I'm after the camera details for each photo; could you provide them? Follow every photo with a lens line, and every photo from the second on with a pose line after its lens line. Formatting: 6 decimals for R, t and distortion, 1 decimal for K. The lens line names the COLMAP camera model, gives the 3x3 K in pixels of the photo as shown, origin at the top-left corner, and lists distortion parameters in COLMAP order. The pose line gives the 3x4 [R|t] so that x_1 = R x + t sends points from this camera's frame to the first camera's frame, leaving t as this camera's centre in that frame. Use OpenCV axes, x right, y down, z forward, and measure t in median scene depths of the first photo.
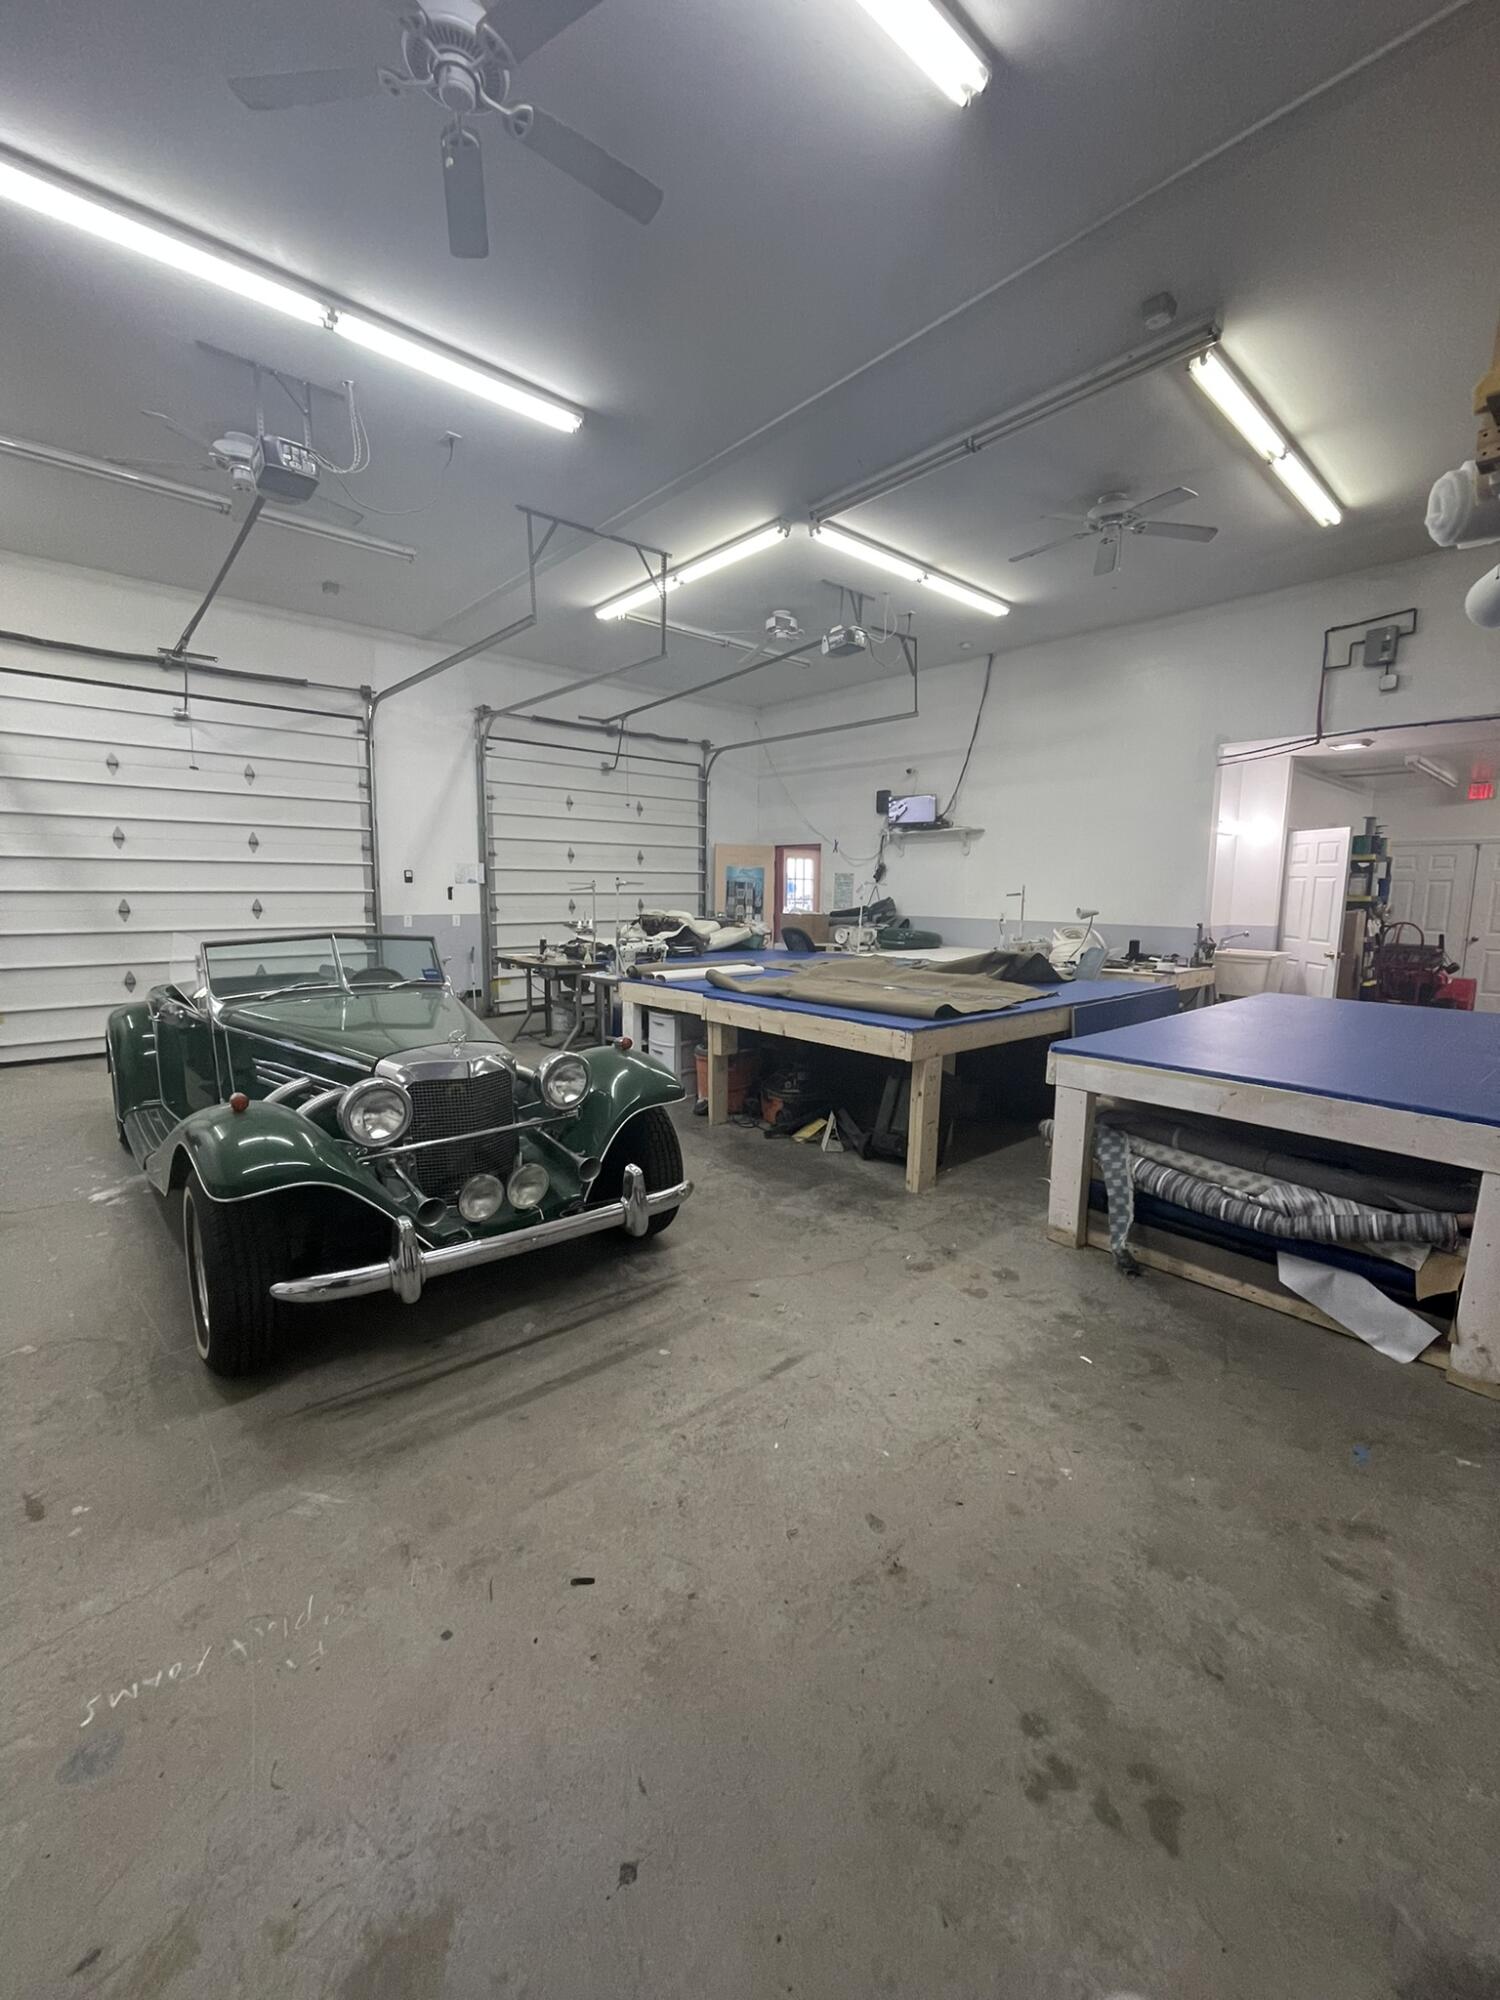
lens RADIAL K [[807.1, 0, 752.4], [0, 807.1, 1001.9], [0, 0, 1]] dist [0.000763, -0.000030]
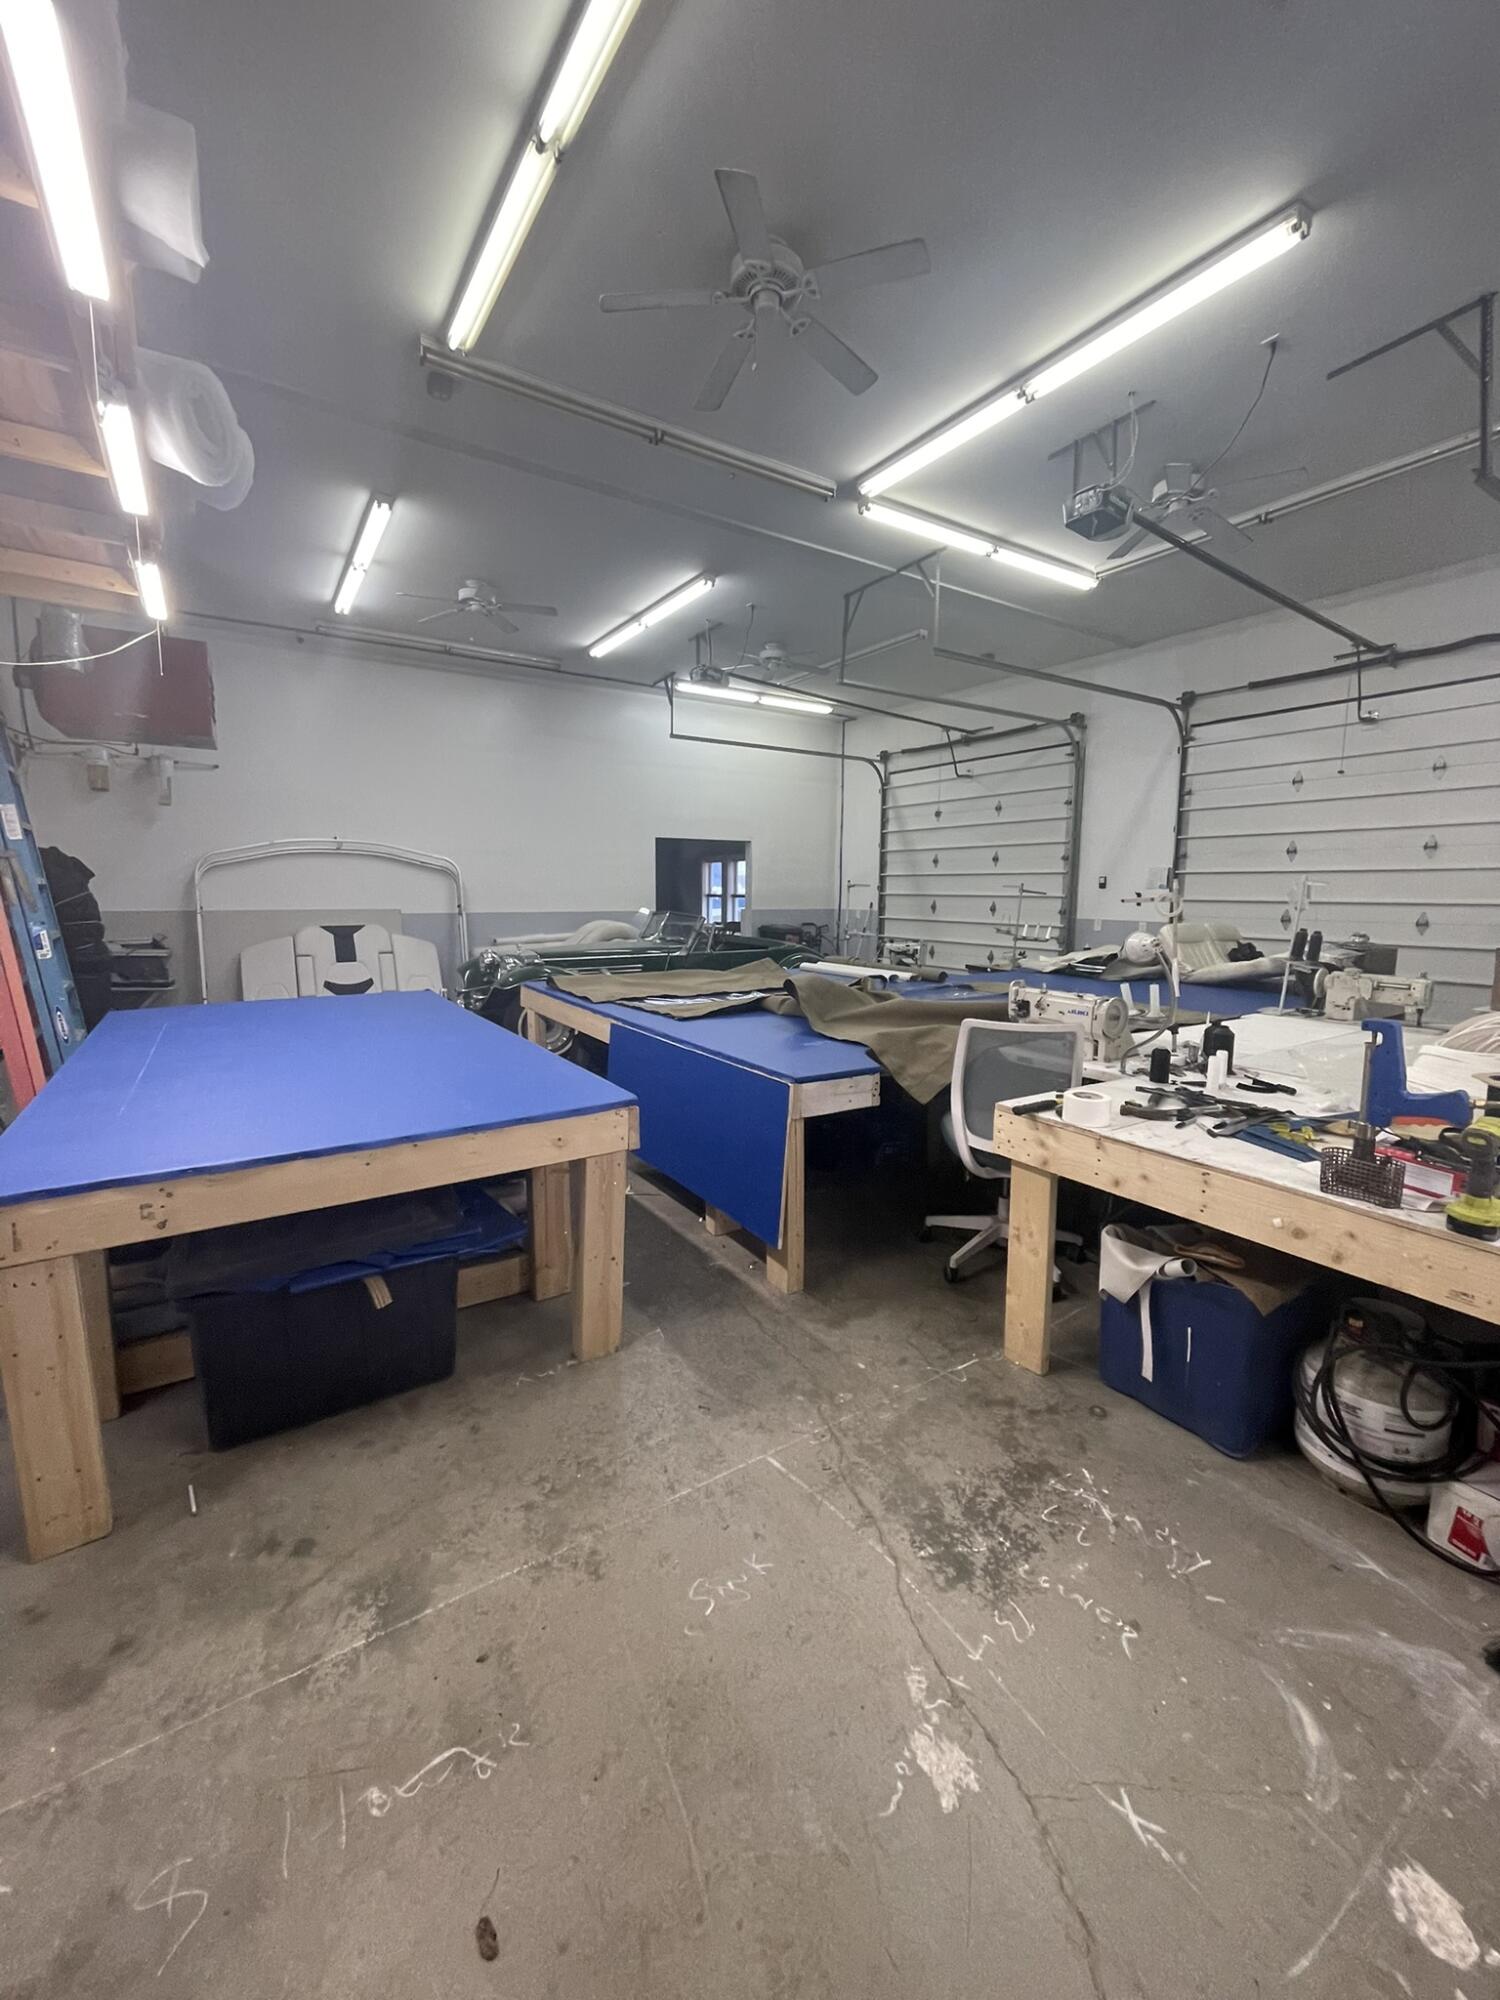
lens RADIAL K [[807.1, 0, 750.6], [0, 807.1, 995.5], [0, 0, 1]] dist [0.000763, -0.000030]
pose [[-0.144710, 0.133776, -0.980389, 0.706578], [-0.133076, 0.979185, 0.153254, -0.115367], [0.980484, 0.152644, -0.123895, 0.727784]]
